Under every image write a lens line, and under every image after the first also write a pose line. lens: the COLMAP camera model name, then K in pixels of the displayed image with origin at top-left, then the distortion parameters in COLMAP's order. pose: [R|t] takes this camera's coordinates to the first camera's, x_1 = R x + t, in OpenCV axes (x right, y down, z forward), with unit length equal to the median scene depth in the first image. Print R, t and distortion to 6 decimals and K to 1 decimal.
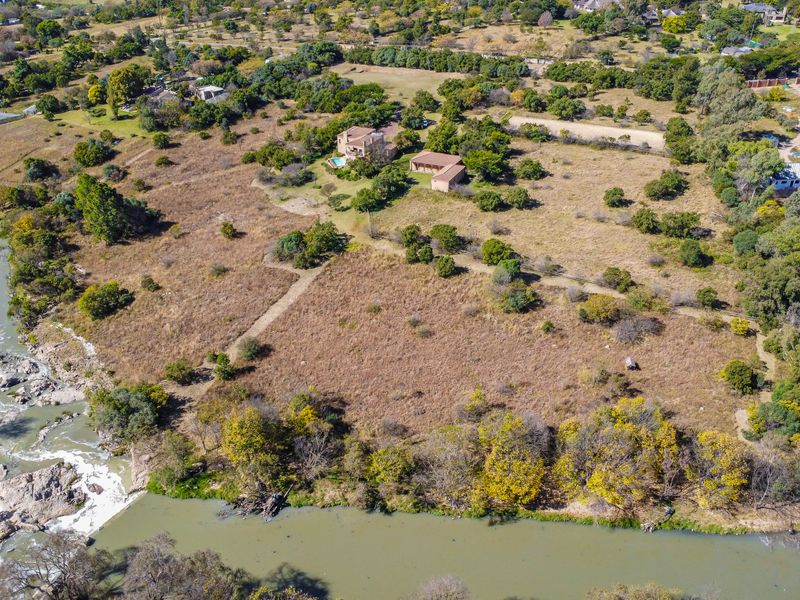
lens RADIAL K [[652.5, 0, 400.0], [0, 652.5, 300.0], [0, 0, 1]] dist [-0.027664, -0.004056]
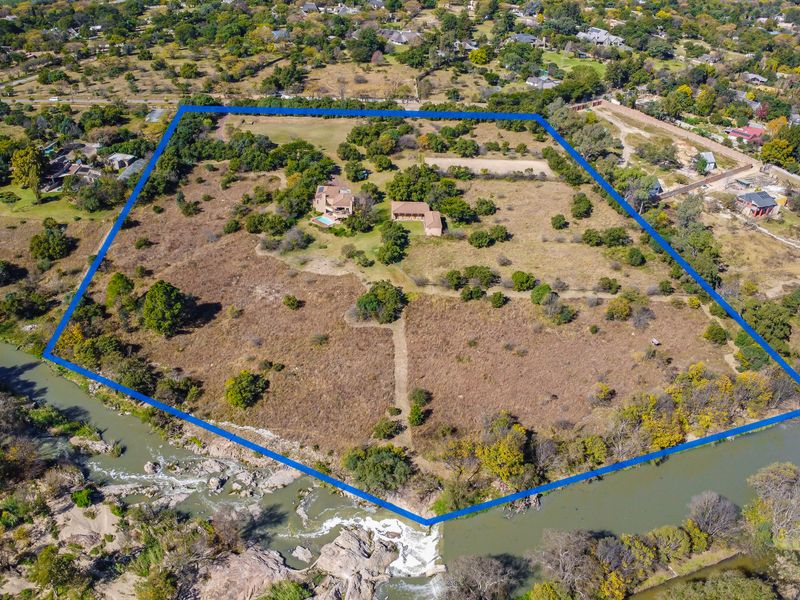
lens RADIAL K [[652.5, 0, 400.0], [0, 652.5, 300.0], [0, 0, 1]] dist [-0.027664, -0.004056]
pose [[0.897609, -0.193637, 0.395984, -0.465855], [0.187586, 0.980742, 0.054369, -0.117597], [-0.398886, 0.025479, 0.916646, -0.089744]]
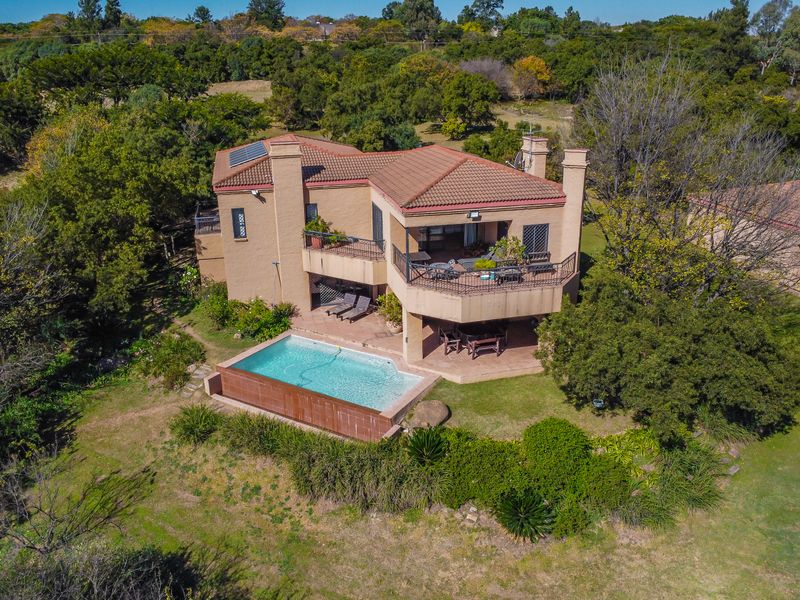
lens RADIAL K [[652.5, 0, 400.0], [0, 652.5, 300.0], [0, 0, 1]] dist [-0.027664, -0.004056]
pose [[0.784717, -0.221724, 0.578842, -0.156480], [0.326023, 0.941868, -0.081197, -0.216784], [-0.527190, 0.252432, 0.811387, 0.917186]]
